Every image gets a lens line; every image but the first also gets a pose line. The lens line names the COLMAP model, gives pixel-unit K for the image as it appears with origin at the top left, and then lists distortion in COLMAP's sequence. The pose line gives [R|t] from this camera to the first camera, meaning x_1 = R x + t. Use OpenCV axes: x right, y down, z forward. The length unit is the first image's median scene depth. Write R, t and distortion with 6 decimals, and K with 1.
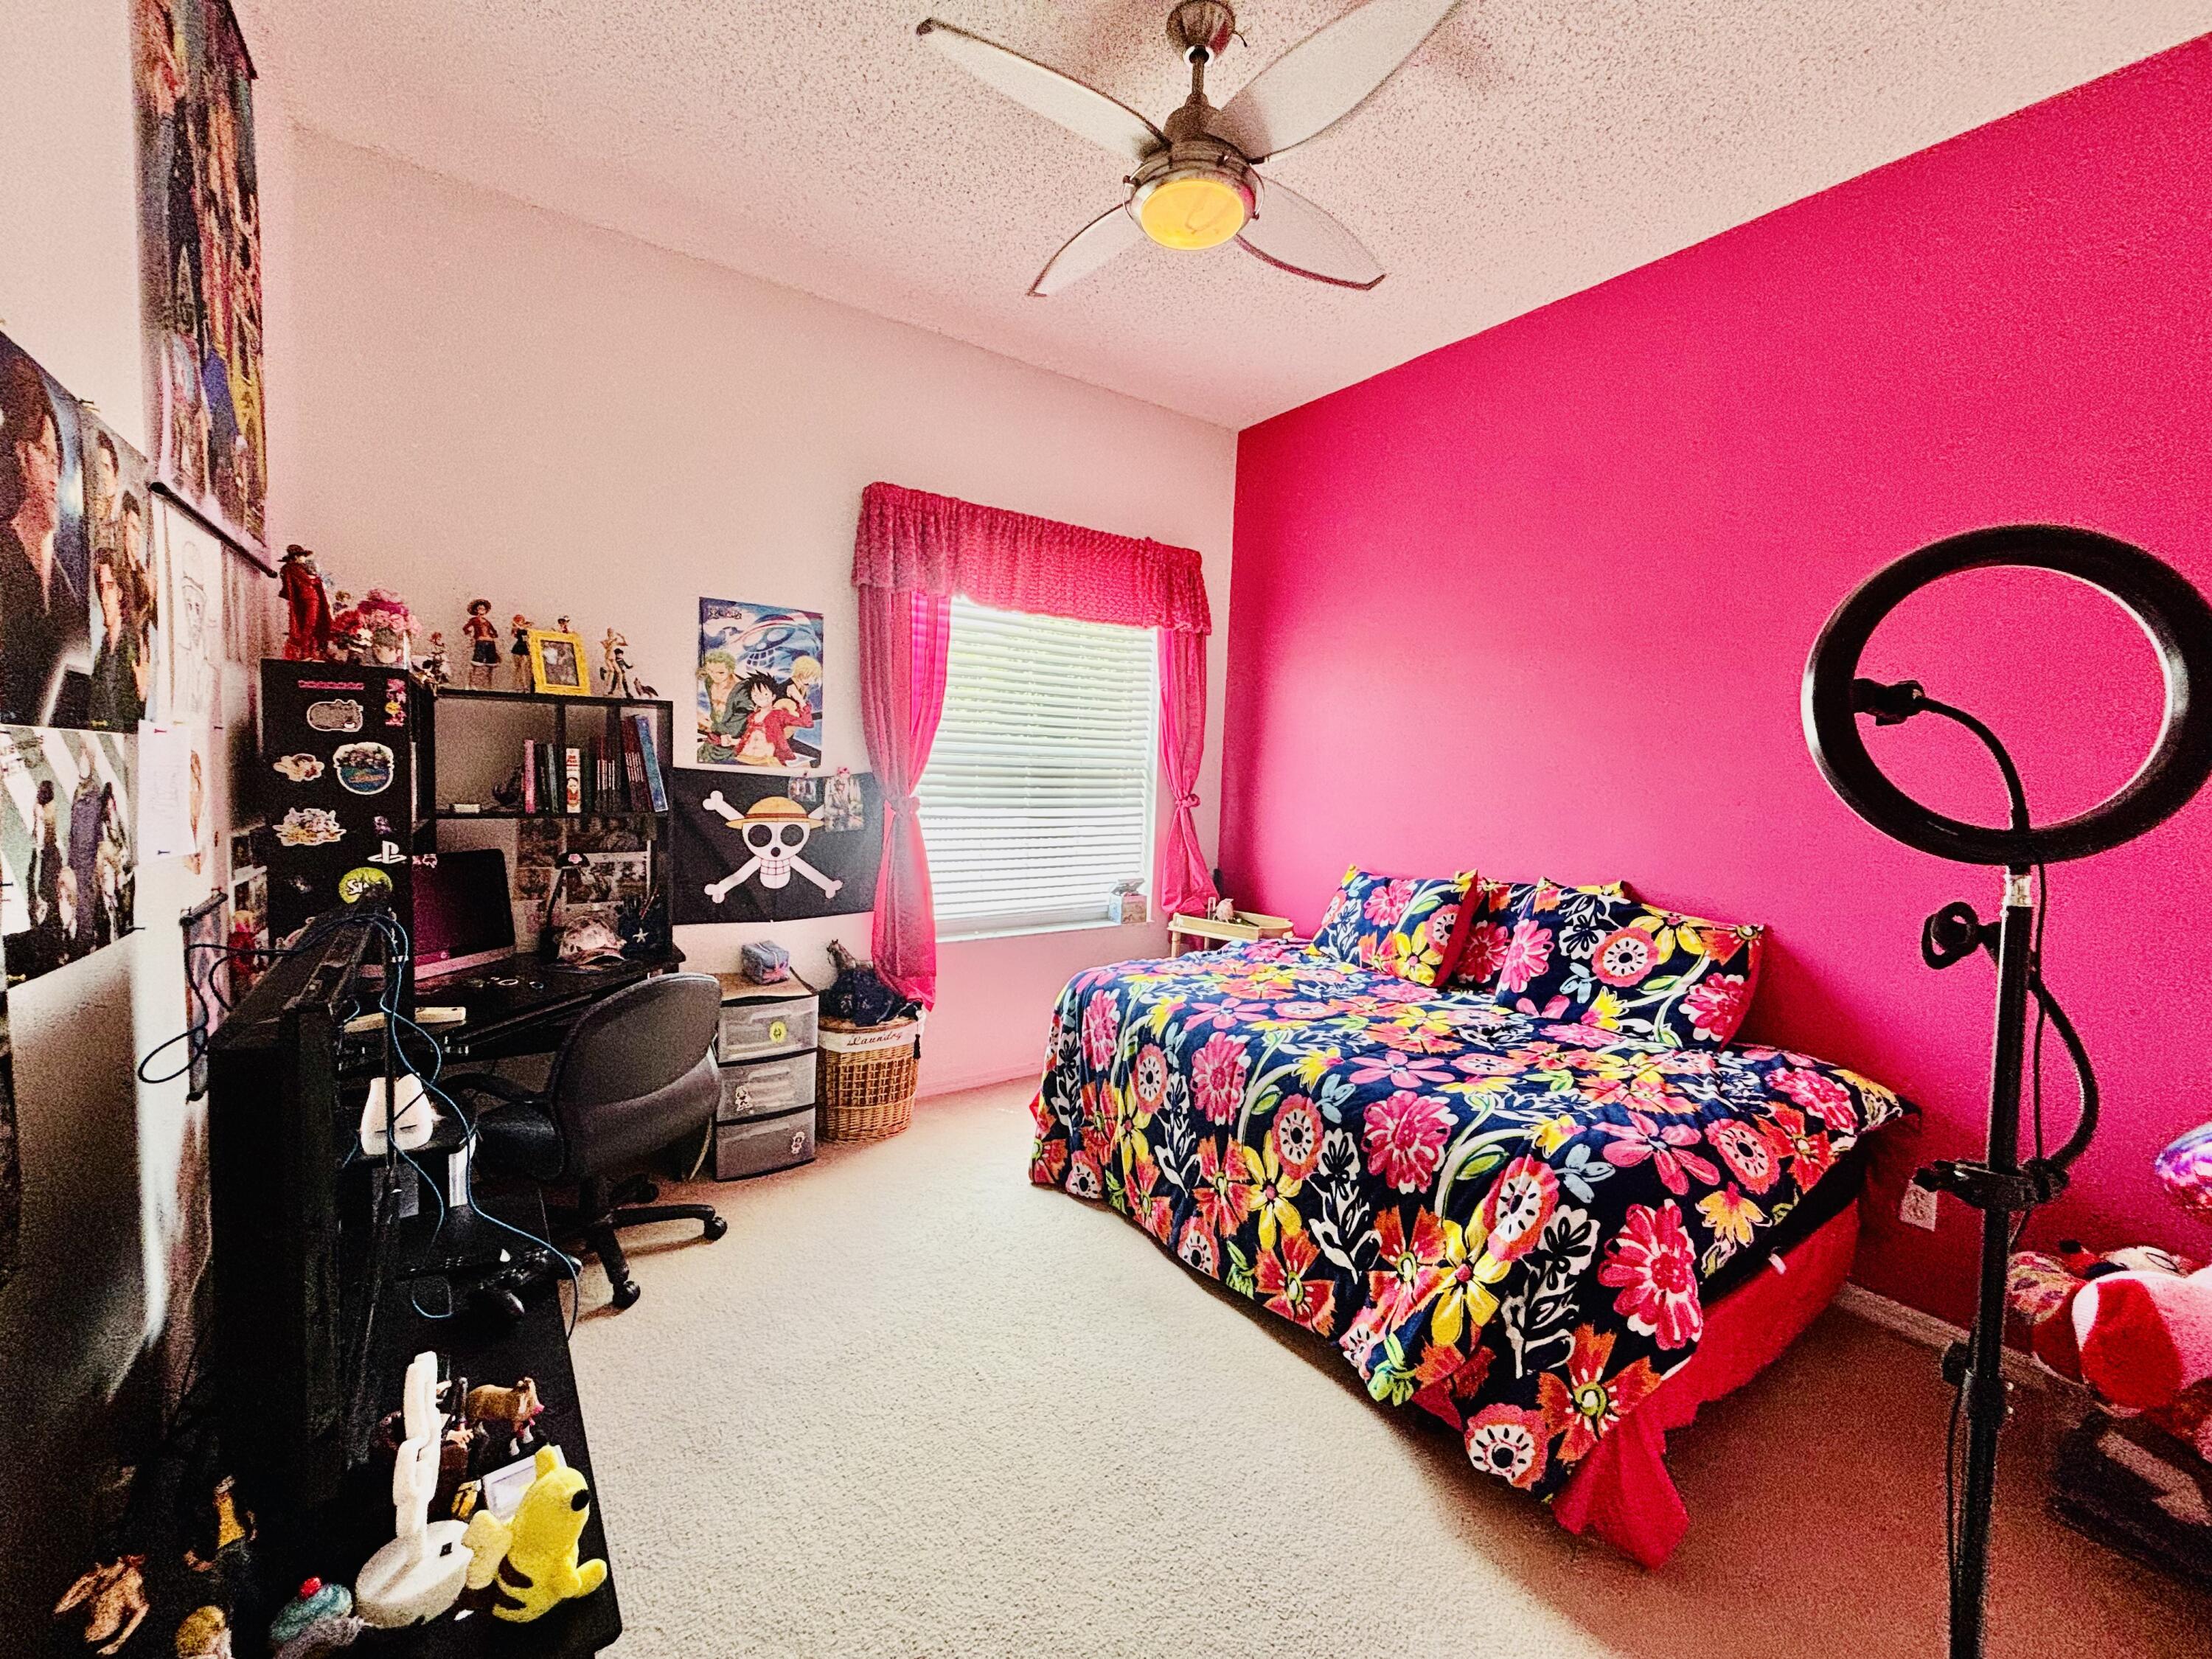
lens RADIAL K [[890.4, 0, 1102.3], [0, 890.4, 831.7], [0, 0, 1]] dist [-0.001126, 0.000530]
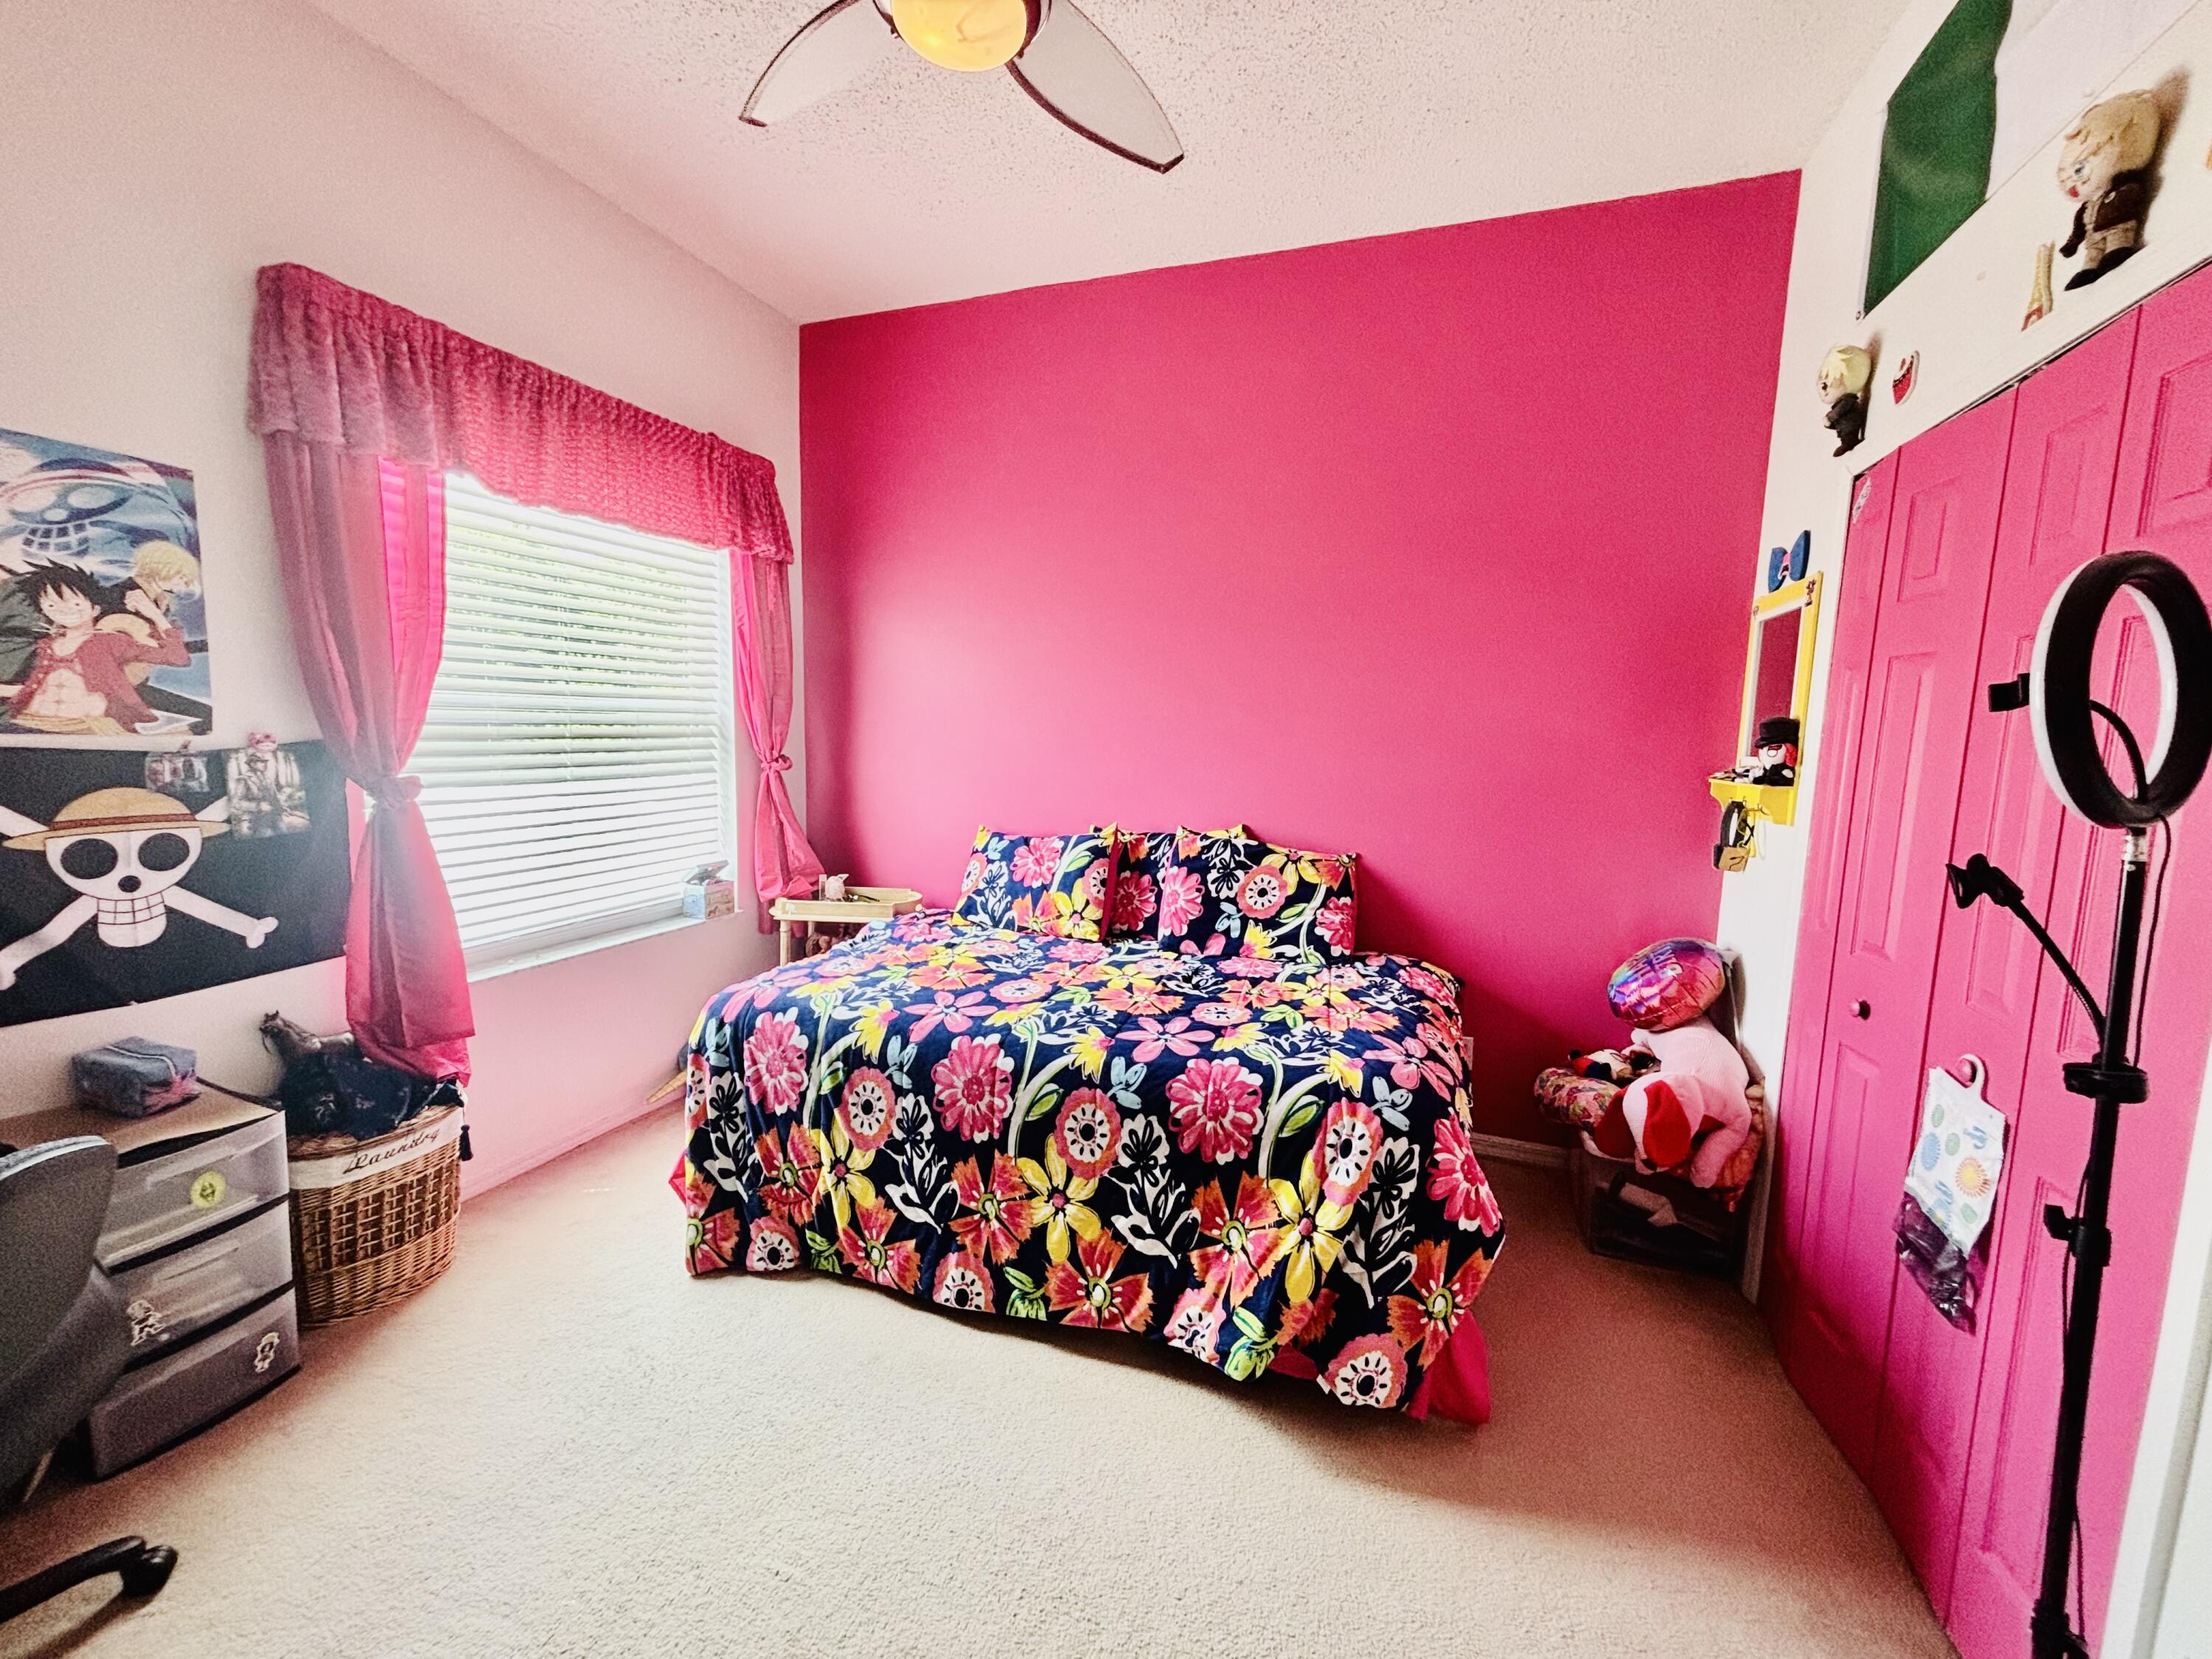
lens RADIAL K [[890.4, 0, 1105.3], [0, 890.4, 829.4], [0, 0, 1]] dist [-0.001126, 0.000530]
pose [[0.814460, -0.080477, 0.574611, -0.199215], [0.046475, 0.996201, 0.073649, -0.027857], [-0.578355, -0.033280, 0.815106, 0.185628]]
